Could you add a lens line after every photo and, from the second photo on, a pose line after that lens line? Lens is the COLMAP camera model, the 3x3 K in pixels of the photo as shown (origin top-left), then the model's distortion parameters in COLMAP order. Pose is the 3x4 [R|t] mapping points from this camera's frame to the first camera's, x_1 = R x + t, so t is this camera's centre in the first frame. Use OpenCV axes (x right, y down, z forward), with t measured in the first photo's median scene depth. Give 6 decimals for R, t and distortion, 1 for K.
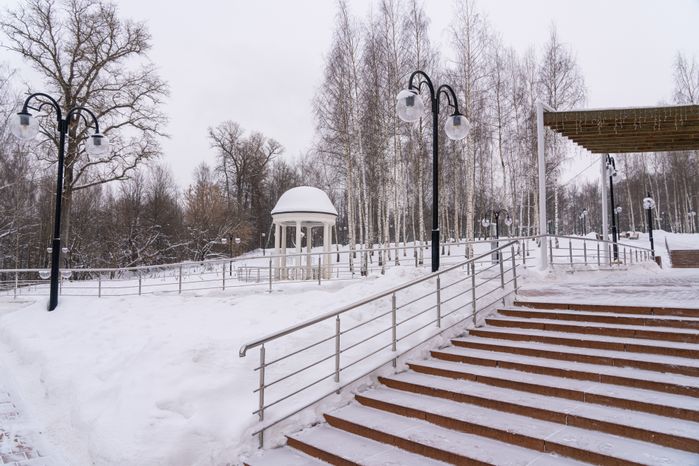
lens RADIAL K [[474.6, 0, 346.3], [0, 474.6, 228.4], [0, 0, 1]] dist [0.002498, 0.000201]
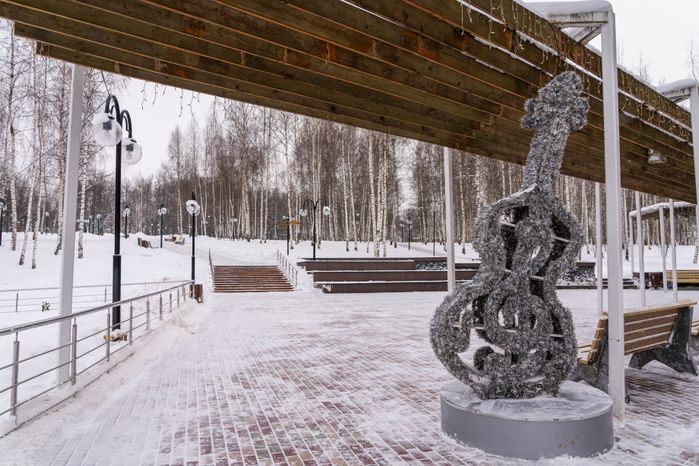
lens RADIAL K [[474.6, 0, 347.2], [0, 474.6, 231.6], [0, 0, 1]] dist [0.002498, 0.000201]
pose [[0.640945, 0.046232, 0.766194, 0.107671], [-0.060660, 0.998113, -0.009482, -0.011085], [-0.765186, -0.040400, 0.642540, 0.162100]]
